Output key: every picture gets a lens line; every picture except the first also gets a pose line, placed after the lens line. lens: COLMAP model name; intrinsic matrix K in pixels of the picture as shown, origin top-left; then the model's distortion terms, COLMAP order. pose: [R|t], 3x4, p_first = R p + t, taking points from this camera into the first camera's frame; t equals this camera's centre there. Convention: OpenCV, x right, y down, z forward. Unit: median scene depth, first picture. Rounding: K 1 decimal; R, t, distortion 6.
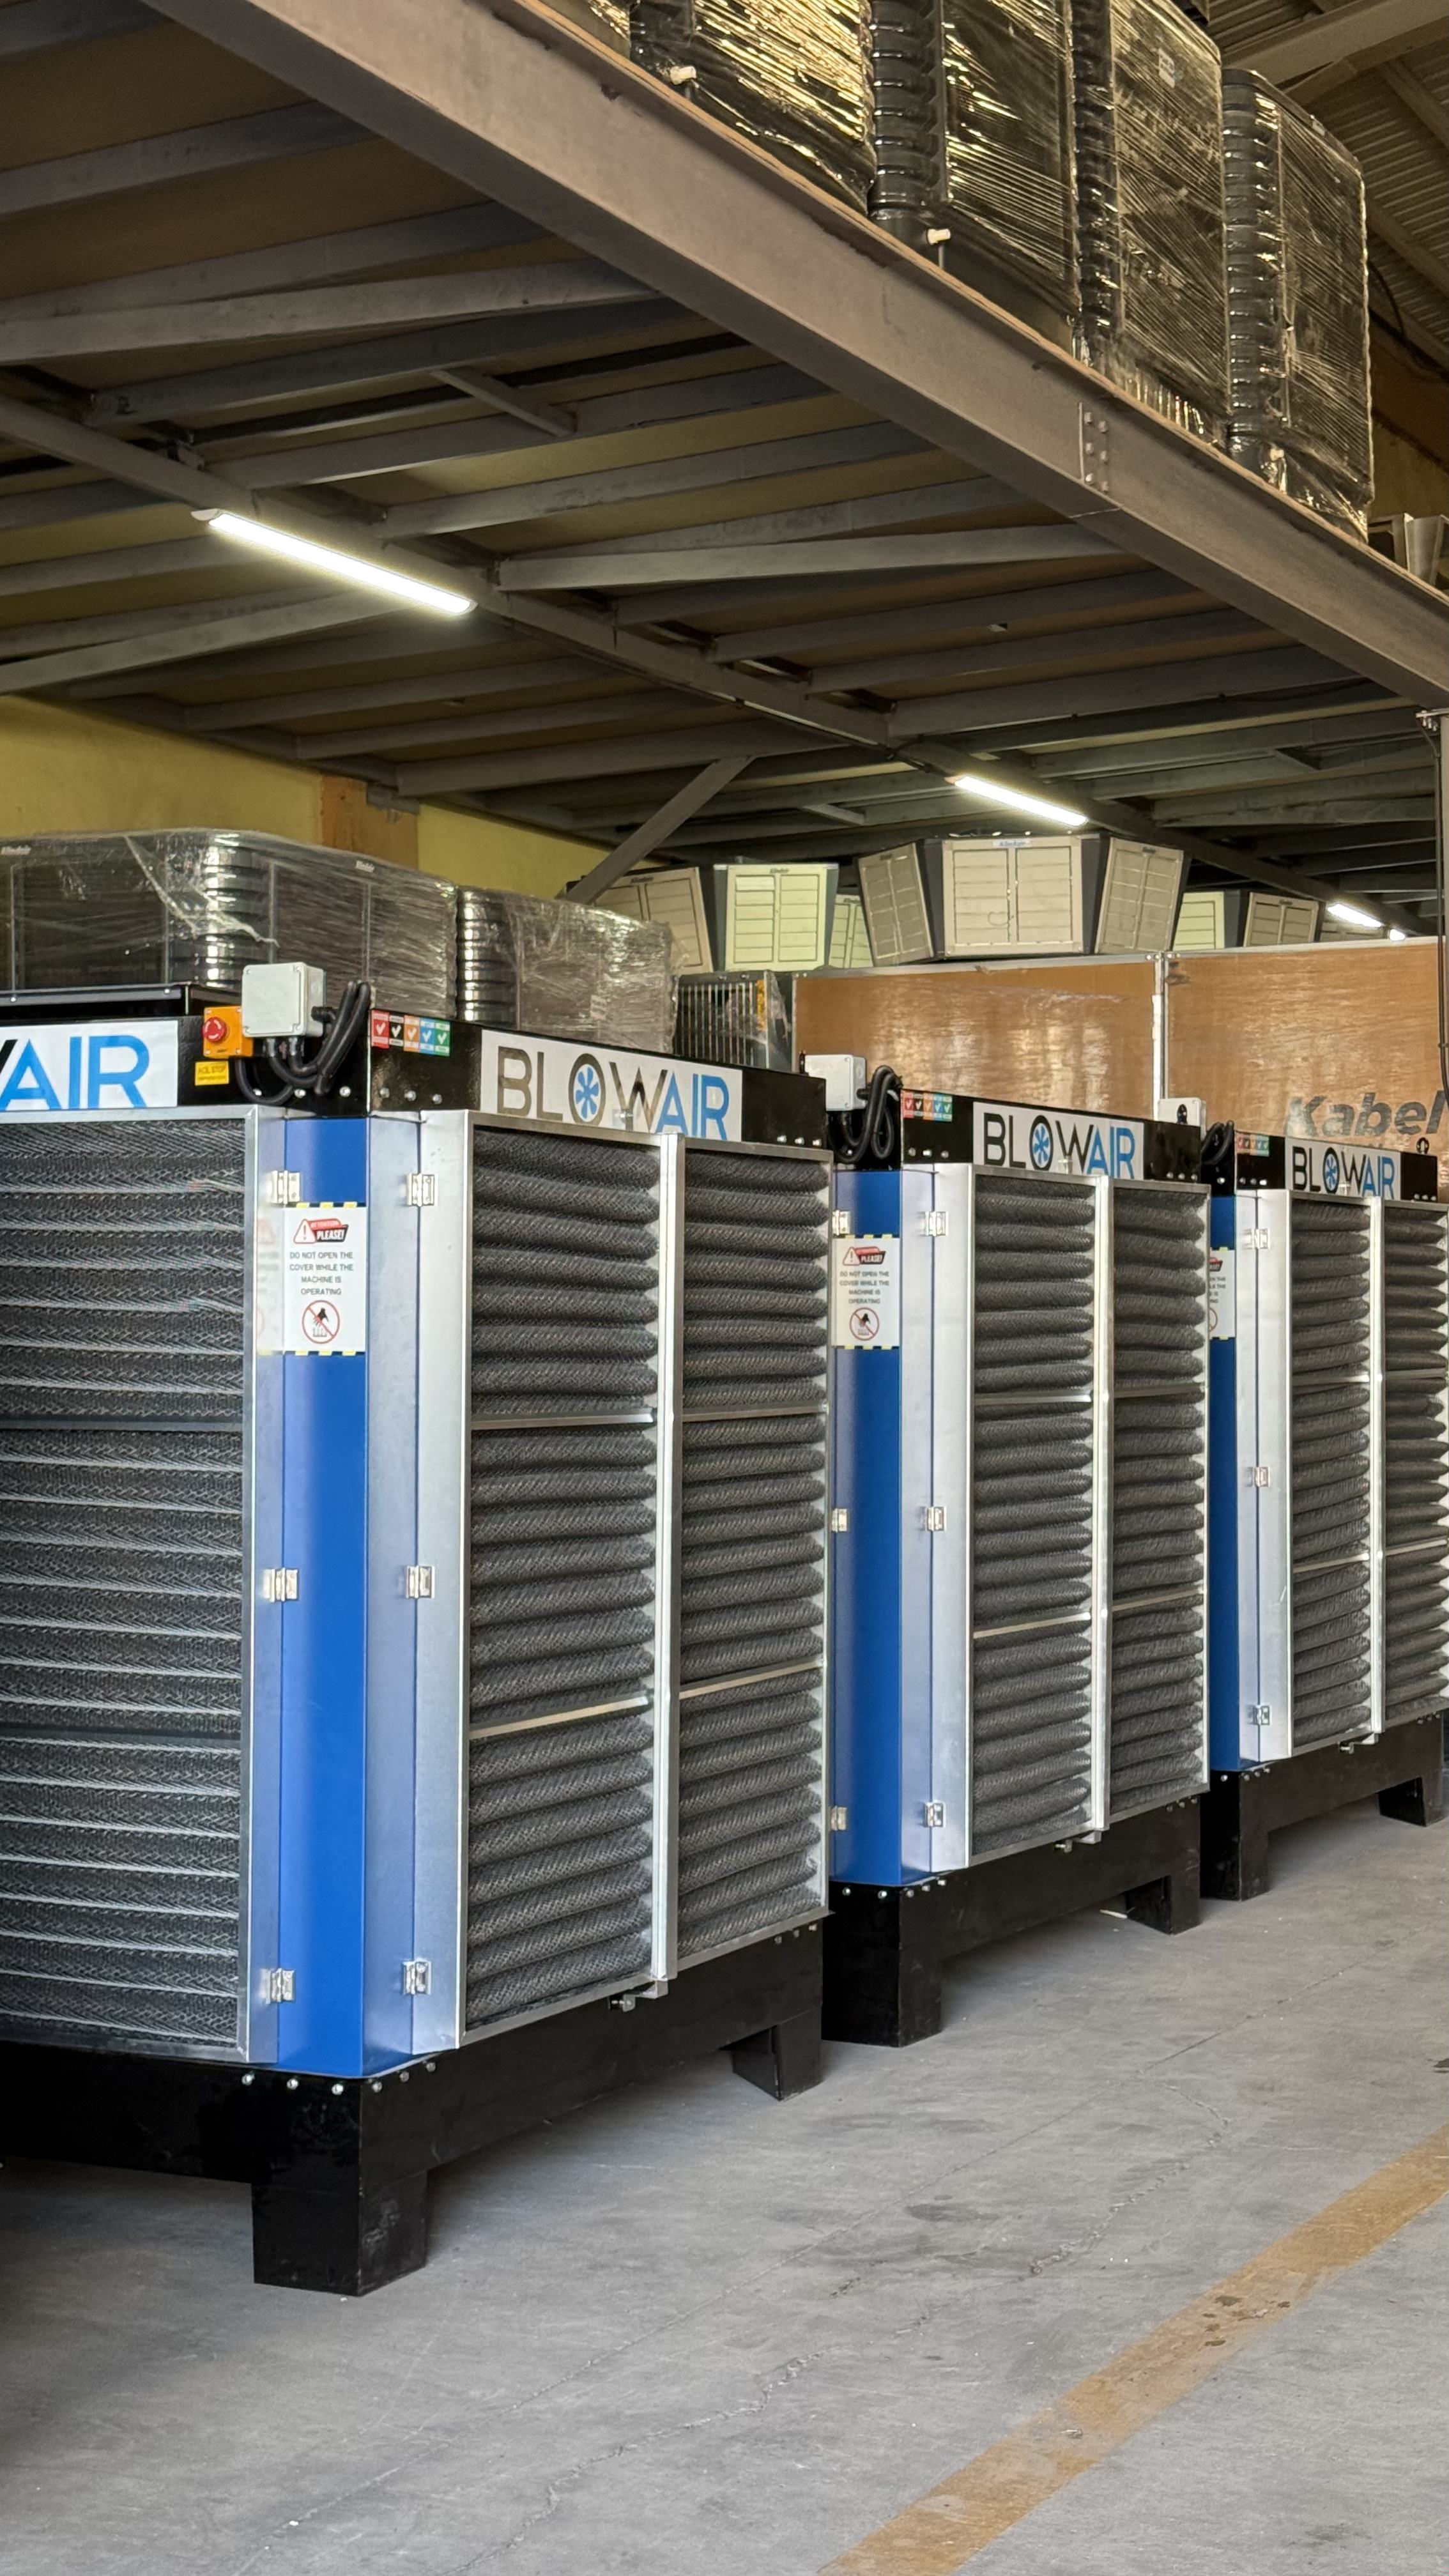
lens RADIAL K [[3703.8, 0, 724.5], [0, 3703.8, 1288.0], [0, 0, 1]] dist [0.136363, 0.131238]
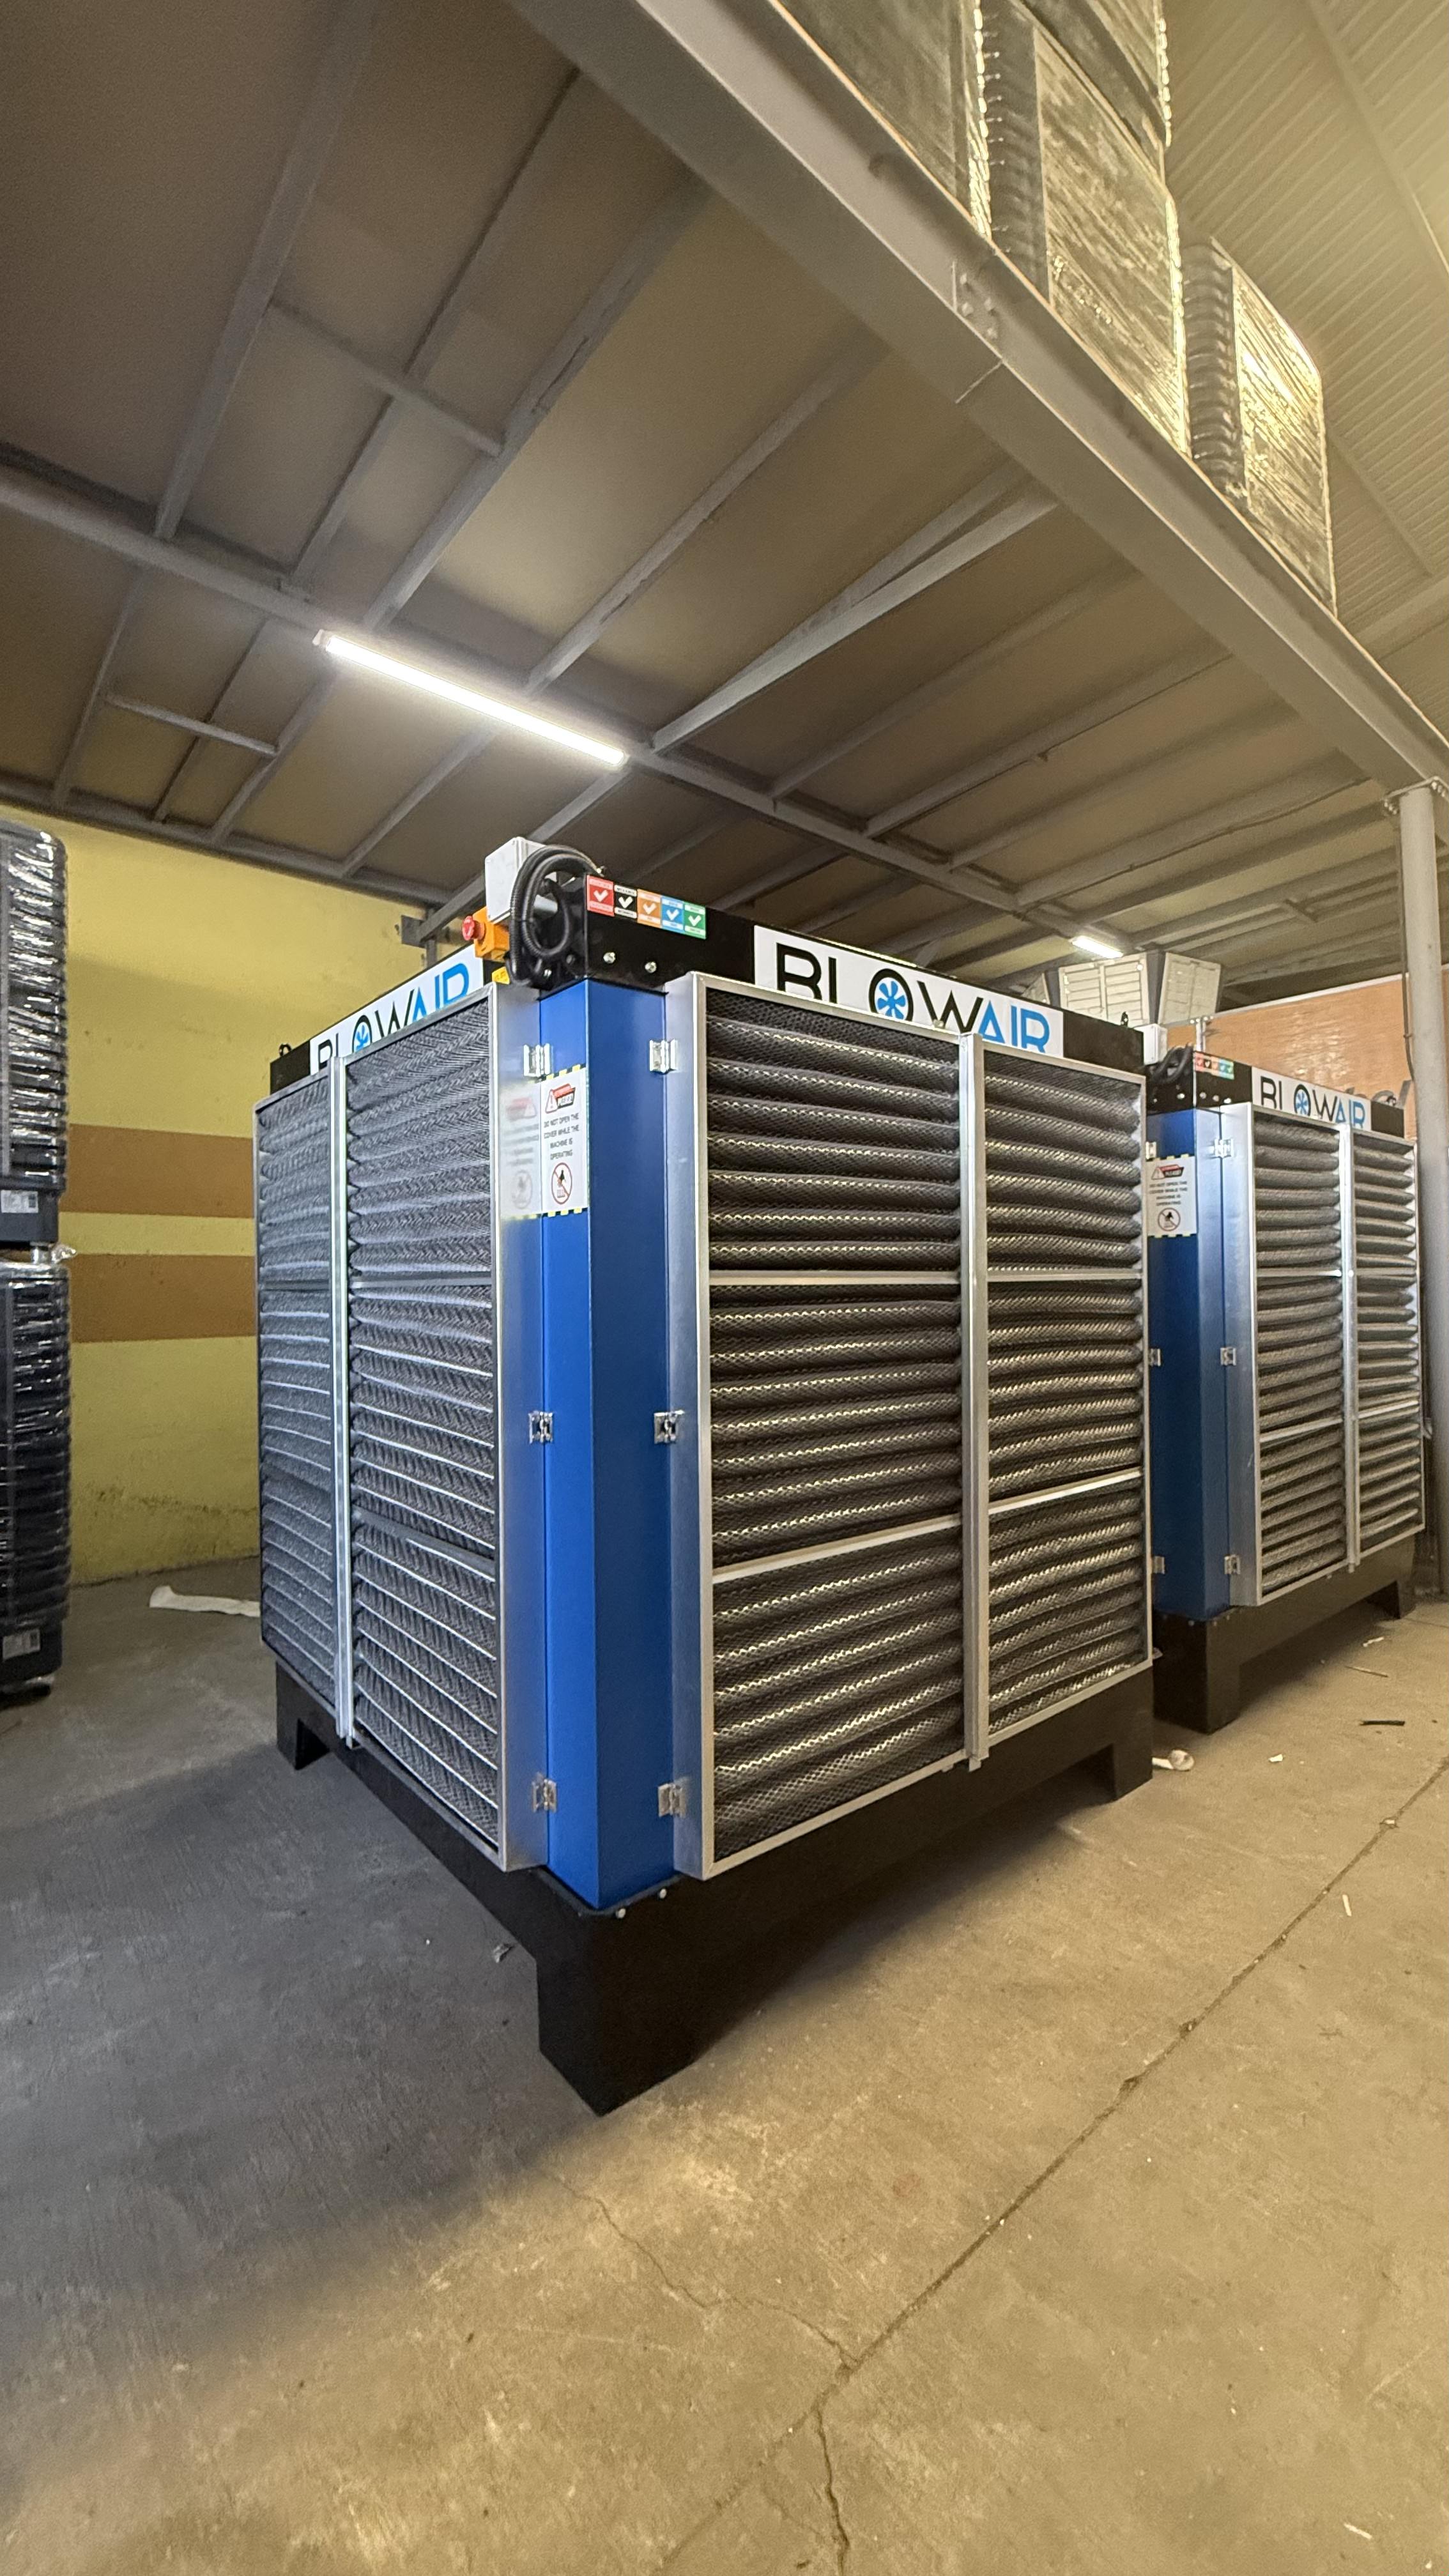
lens RADIAL K [[1007.2, 0, 724.5], [0, 1007.2, 1288.0], [0, 0, 1]] dist [0.001035, -0.004916]
pose [[0.919155, -0.011896, -0.393717, 0.147833], [0.015928, 0.999849, 0.006975, 0.029401], [0.393575, -0.012683, 0.919205, 0.779492]]
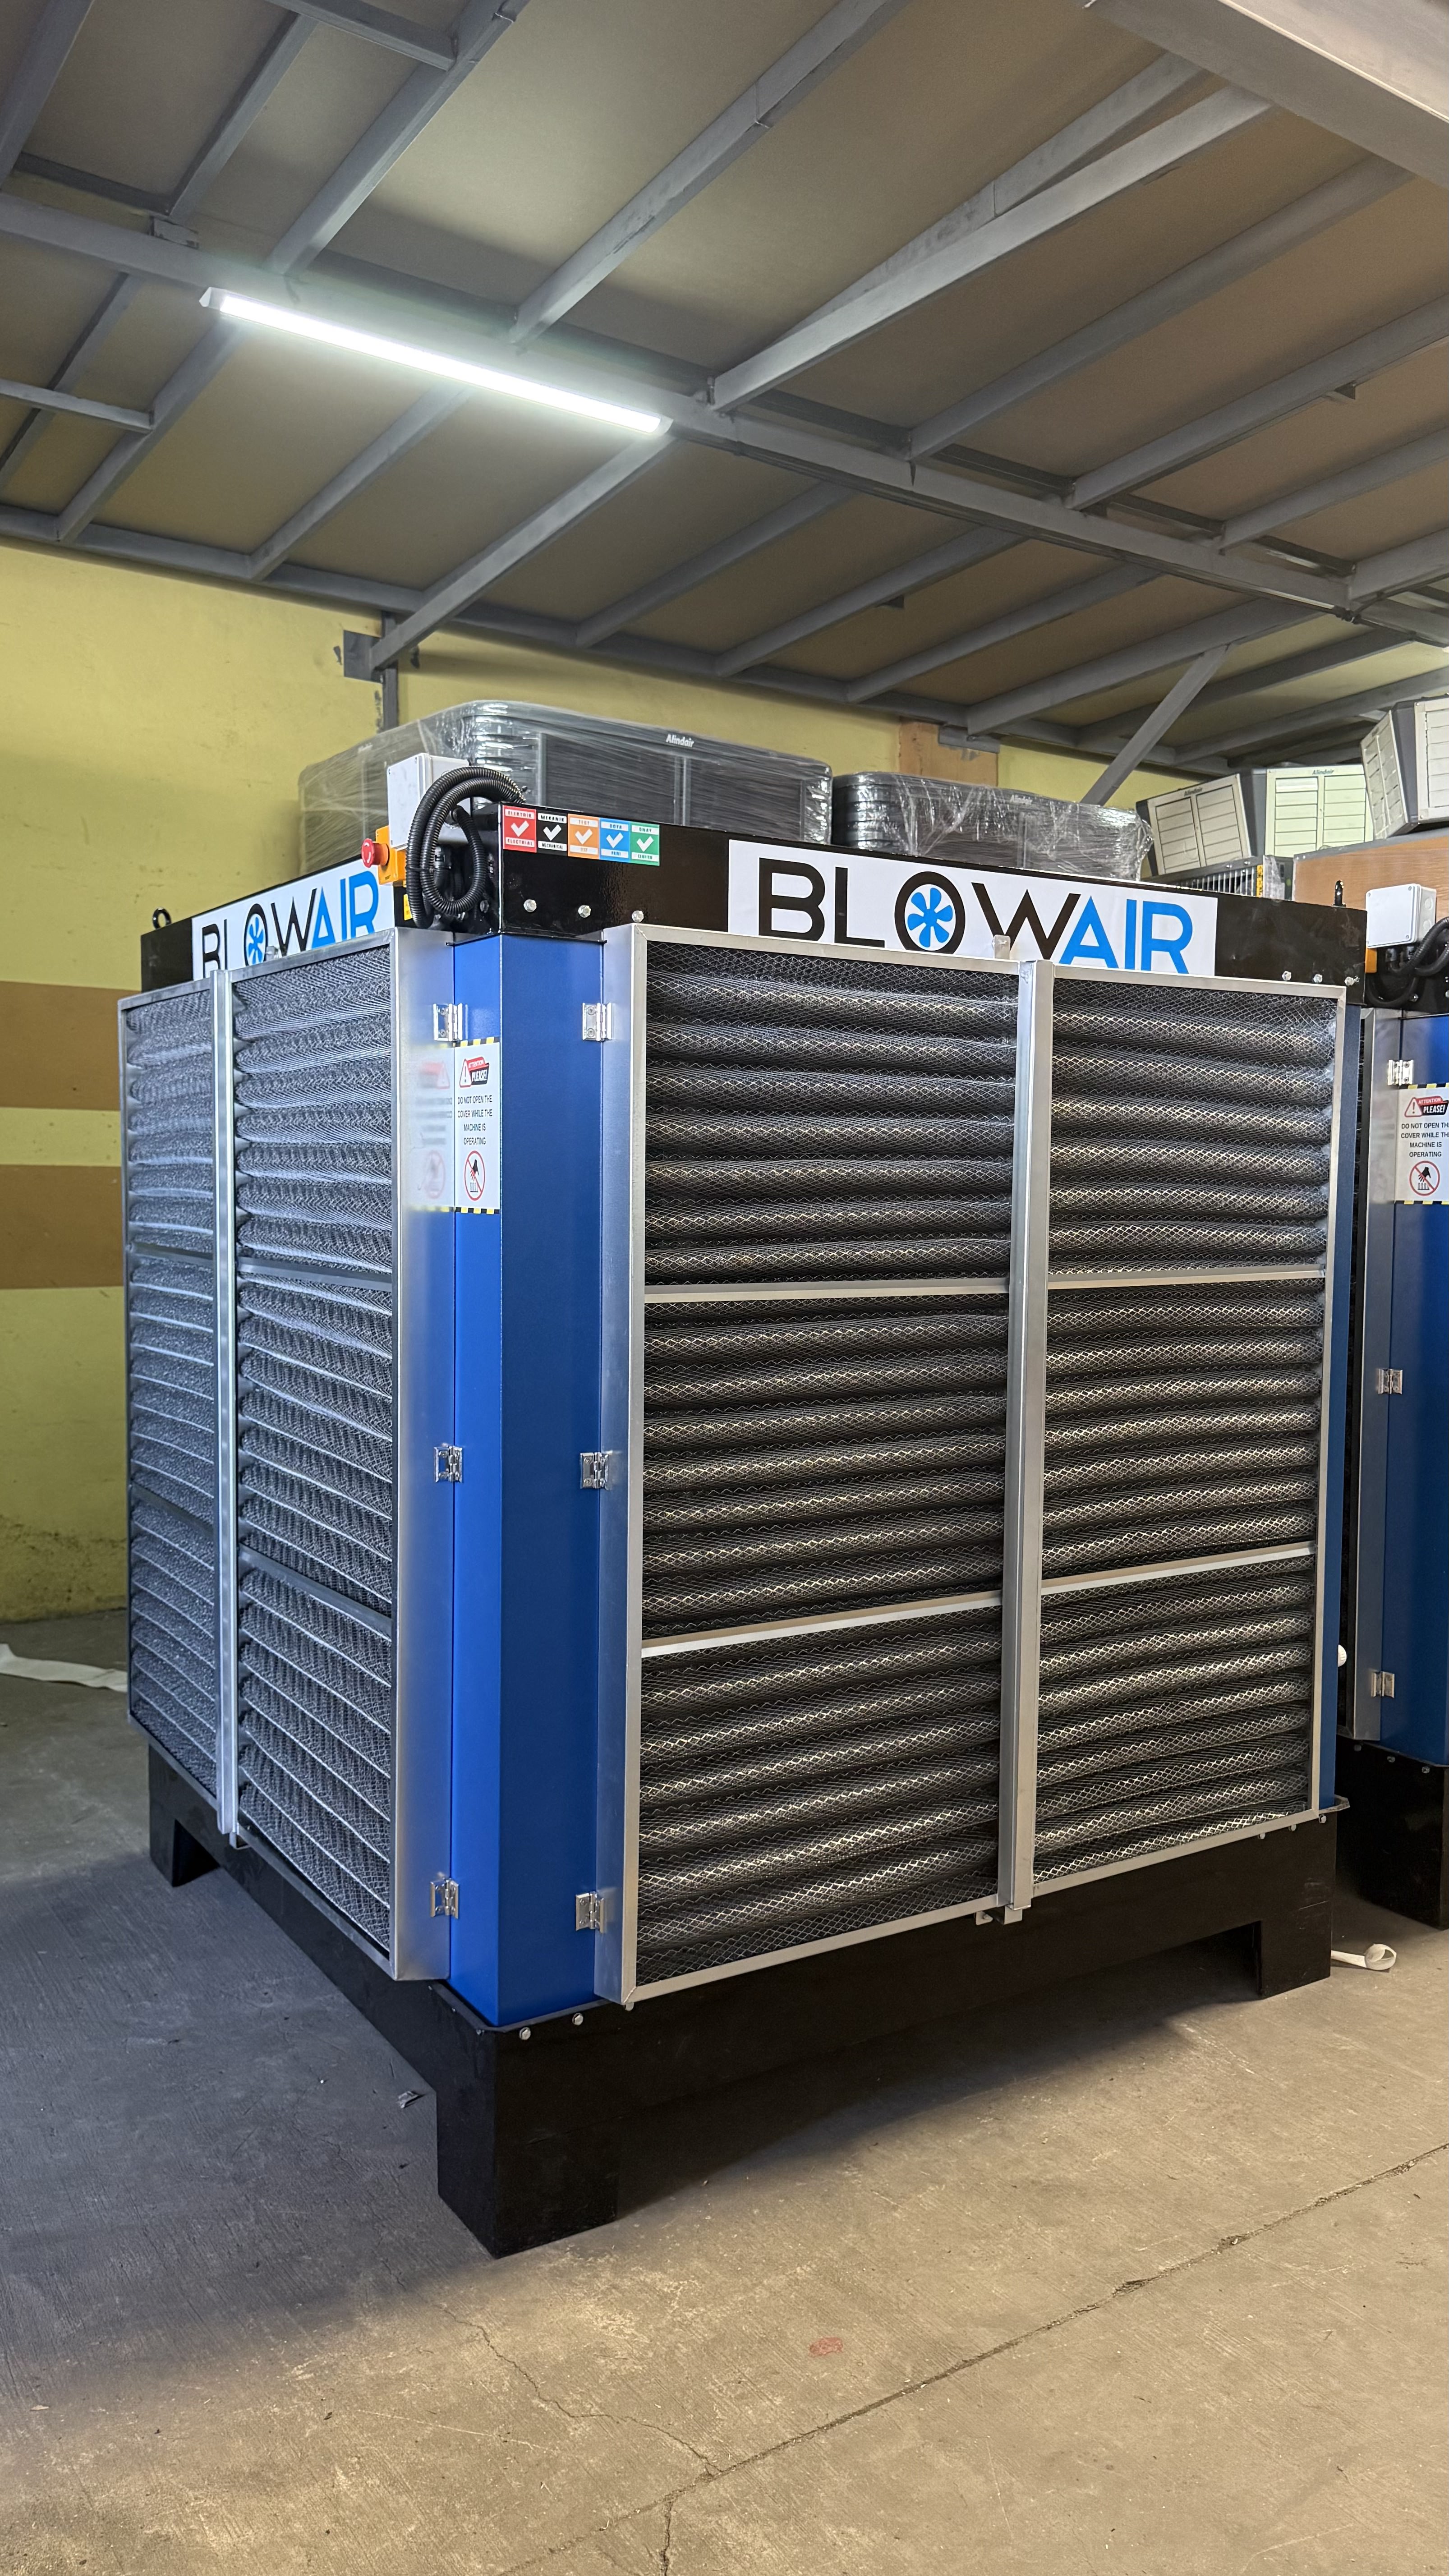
lens RADIAL K [[1809.0, 0, 740.8], [0, 1809.0, 1297.6], [0, 0, 1]] dist [0.067769, -0.108855]
pose [[0.868129, 0.042029, -0.494556, 0.228849], [-0.005998, 0.997224, 0.074218, 0.006657], [0.496302, -0.061464, 0.865971, 0.710589]]
